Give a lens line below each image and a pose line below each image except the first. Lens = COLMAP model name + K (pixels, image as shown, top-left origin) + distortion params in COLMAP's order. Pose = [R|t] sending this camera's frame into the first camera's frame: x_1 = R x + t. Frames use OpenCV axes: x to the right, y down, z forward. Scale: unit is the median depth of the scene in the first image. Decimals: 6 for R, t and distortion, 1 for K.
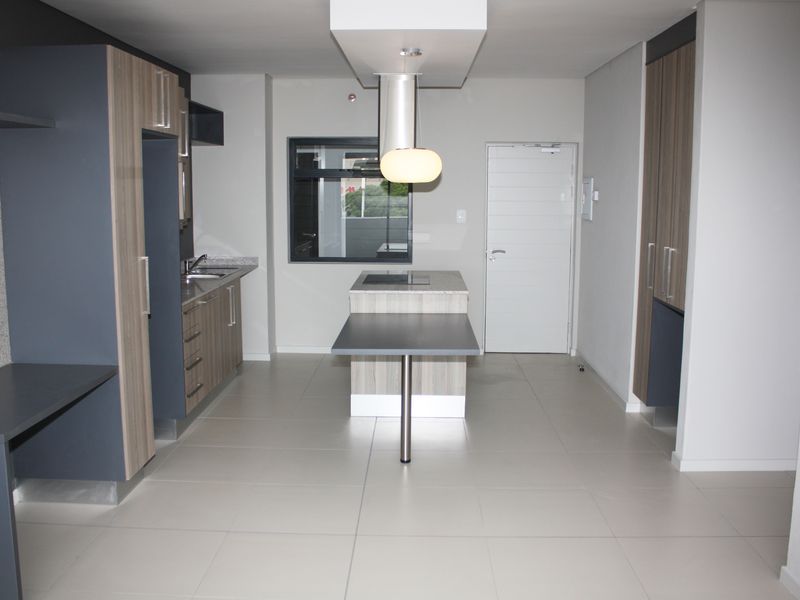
lens RADIAL K [[785.7, 0, 400.0], [0, 785.7, 300.0], [0, 0, 1]] dist [-0.125000, 0.011980]
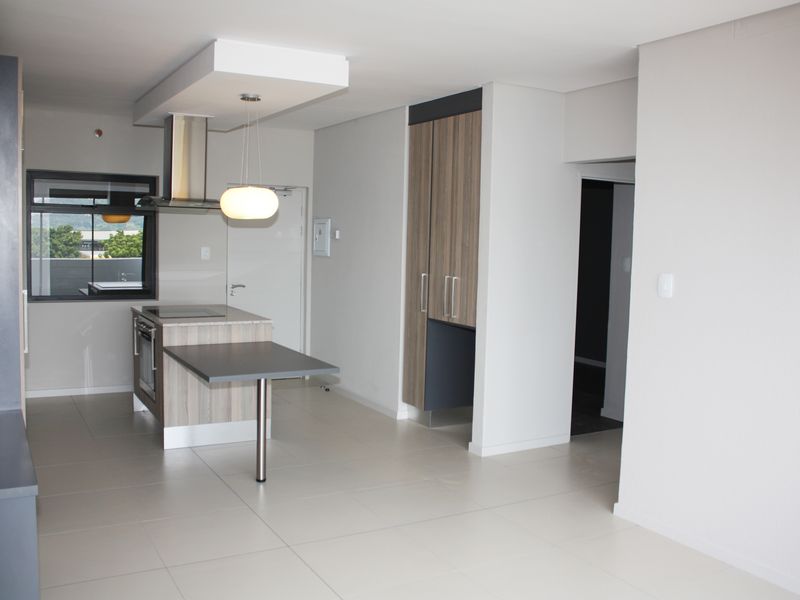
lens RADIAL K [[755.7, 0, 400.0], [0, 755.7, 300.0], [0, 0, 1]] dist [-0.158930, 0.136370]
pose [[0.854869, -0.024824, 0.518249, -0.298507], [0.051661, 0.997964, -0.037413, 0.008693], [-0.516265, 0.058756, 0.854411, 0.024057]]
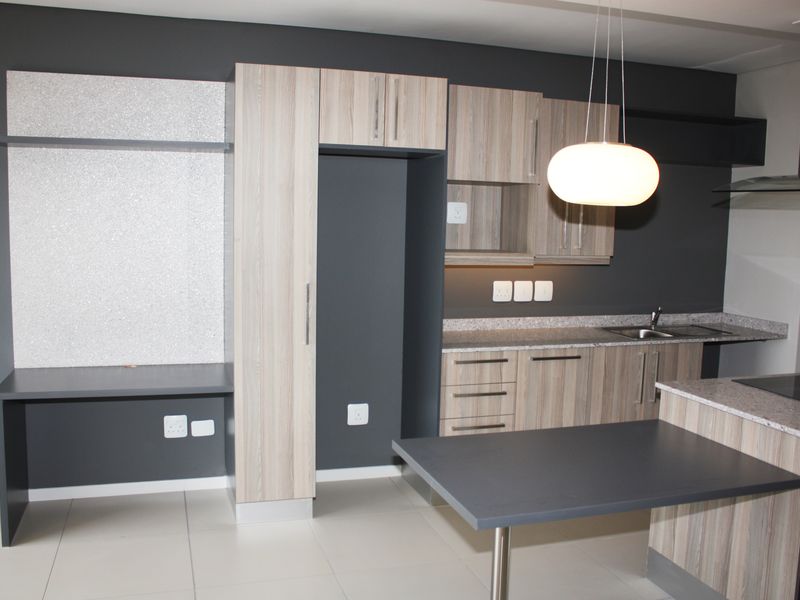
lens RADIAL K [[755.7, 0, 400.0], [0, 755.7, 300.0], [0, 0, 1]] dist [-0.158930, 0.136370]
pose [[0.322745, 0.107570, -0.940353, 0.415044], [-0.156799, 0.985869, 0.058961, -0.079098], [0.933408, 0.128417, 0.335051, 0.605254]]
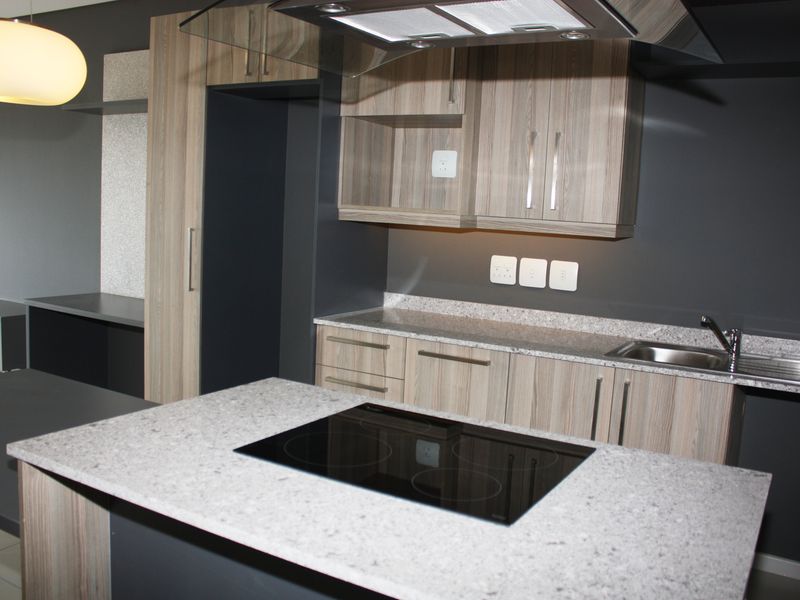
lens RADIAL K [[755.7, 0, 400.0], [0, 755.7, 300.0], [0, 0, 1]] dist [-0.158930, 0.136370]
pose [[-0.485157, 0.079965, -0.870763, 0.241422], [-0.176100, 0.966472, 0.186870, -0.135608], [0.856511, 0.244003, -0.454809, 1.222634]]
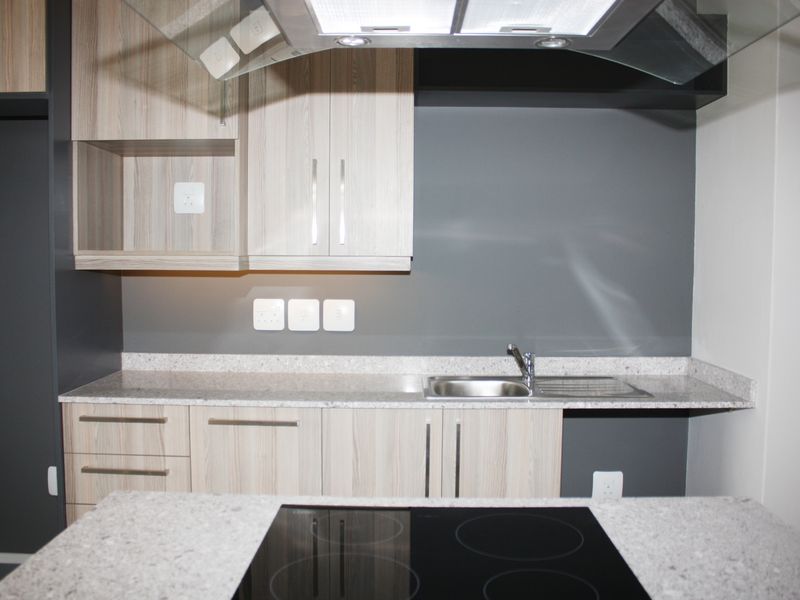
lens RADIAL K [[755.7, 0, 400.0], [0, 755.7, 300.0], [0, 0, 1]] dist [-0.158930, 0.136370]
pose [[0.005876, 0.058407, -0.998276, 0.208361], [-0.150278, 0.987007, 0.056864, -0.114523], [0.988626, 0.149684, 0.014577, 1.089401]]
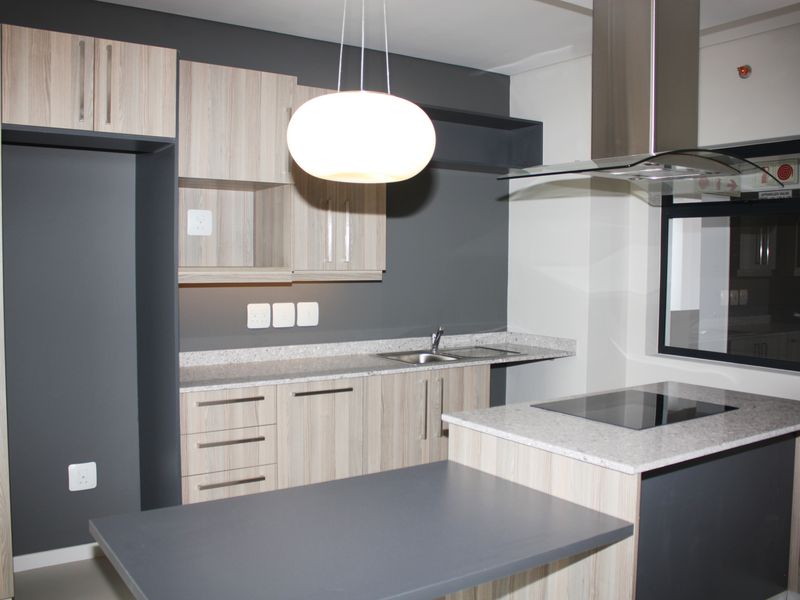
lens RADIAL K [[755.7, 0, 400.0], [0, 755.7, 300.0], [0, 0, 1]] dist [-0.158930, 0.136370]
pose [[0.580205, 0.047494, -0.813084, 0.307383], [-0.123626, 0.991867, -0.030280, -0.066644], [0.805033, 0.118087, 0.581358, 0.689253]]
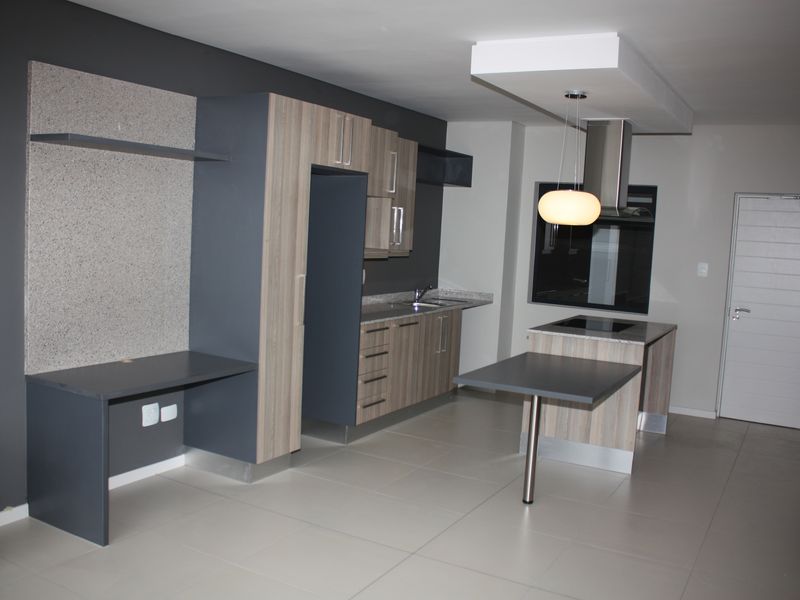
lens RADIAL K [[755.7, 0, 400.0], [0, 755.7, 300.0], [0, 0, 1]] dist [-0.158930, 0.136370]
pose [[0.878952, 0.088045, -0.468713, 0.244014], [-0.115908, 0.992780, -0.030868, -0.000398], [0.462611, 0.081459, 0.882811, 0.060656]]
